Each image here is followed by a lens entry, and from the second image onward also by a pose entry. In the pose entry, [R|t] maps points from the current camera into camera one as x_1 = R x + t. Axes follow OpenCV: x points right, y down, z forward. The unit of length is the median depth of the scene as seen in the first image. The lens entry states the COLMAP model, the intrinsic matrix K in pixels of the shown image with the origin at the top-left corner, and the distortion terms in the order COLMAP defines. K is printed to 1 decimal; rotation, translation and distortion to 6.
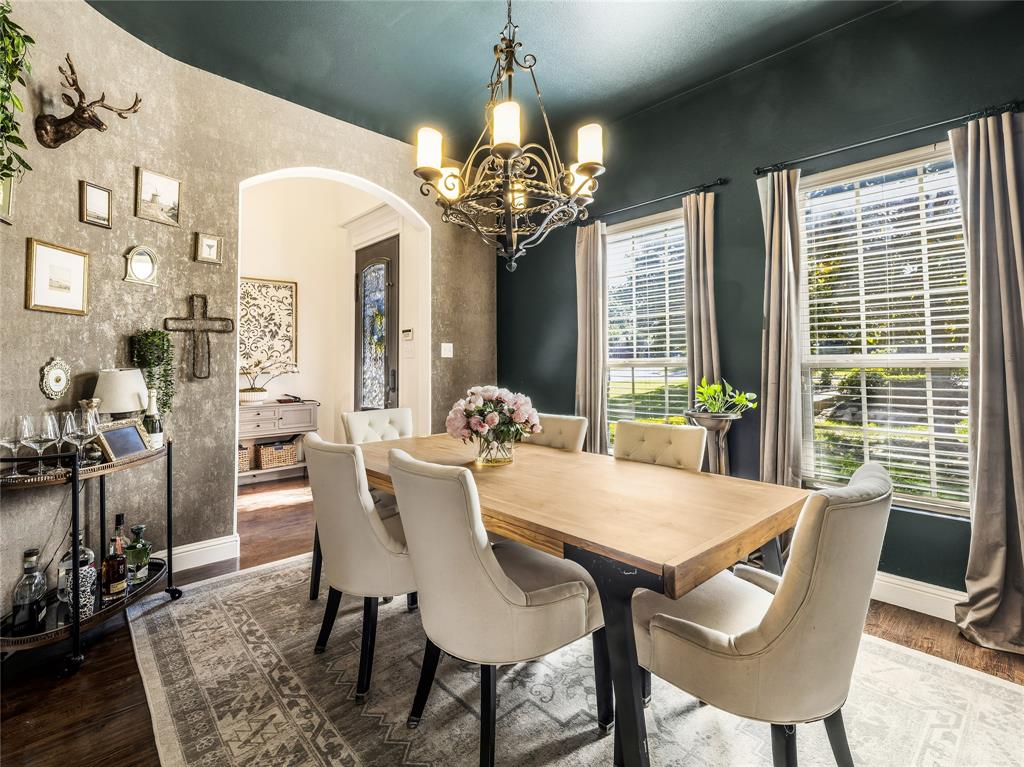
lens RADIAL K [[495.9, 0, 500.7], [0, 495.9, 355.5], [0, 0, 1]] dist [0.040427, -0.000067]
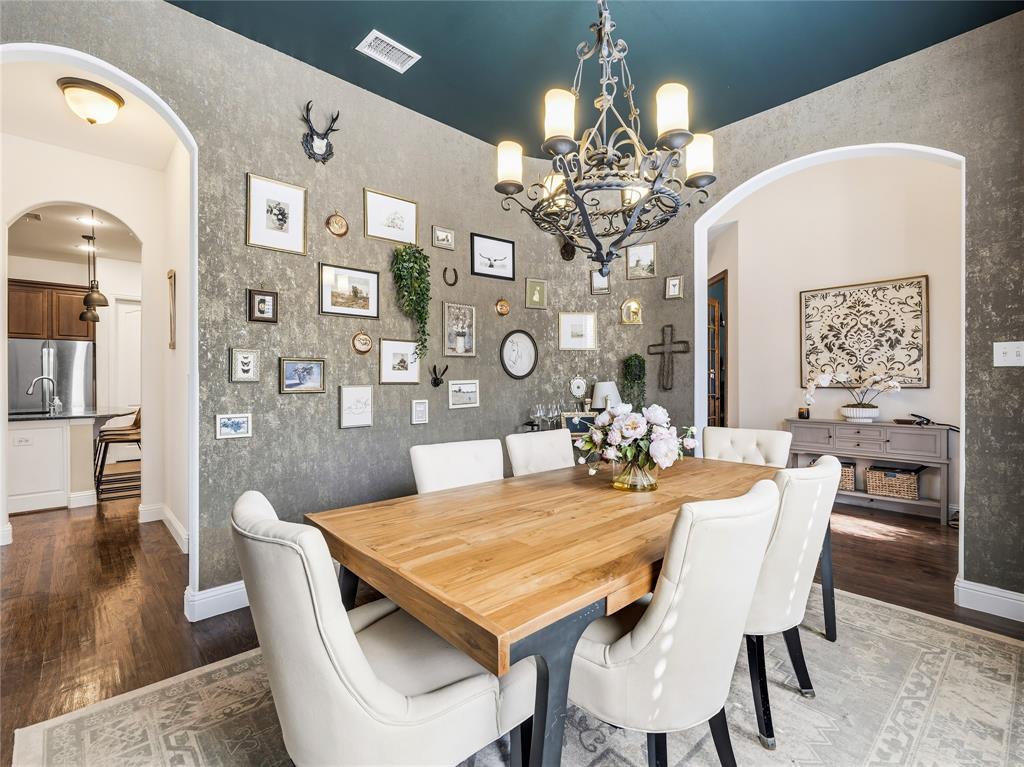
lens RADIAL K [[475.9, 0, 505.2], [0, 475.9, 384.4], [0, 0, 1]] dist [0.004653, 0.000265]
pose [[0.006991, 0.010529, -0.999920, 0.611052], [0.021008, 0.999722, 0.010674, 0.010098], [0.999755, -0.021081, 0.006768, 0.555590]]
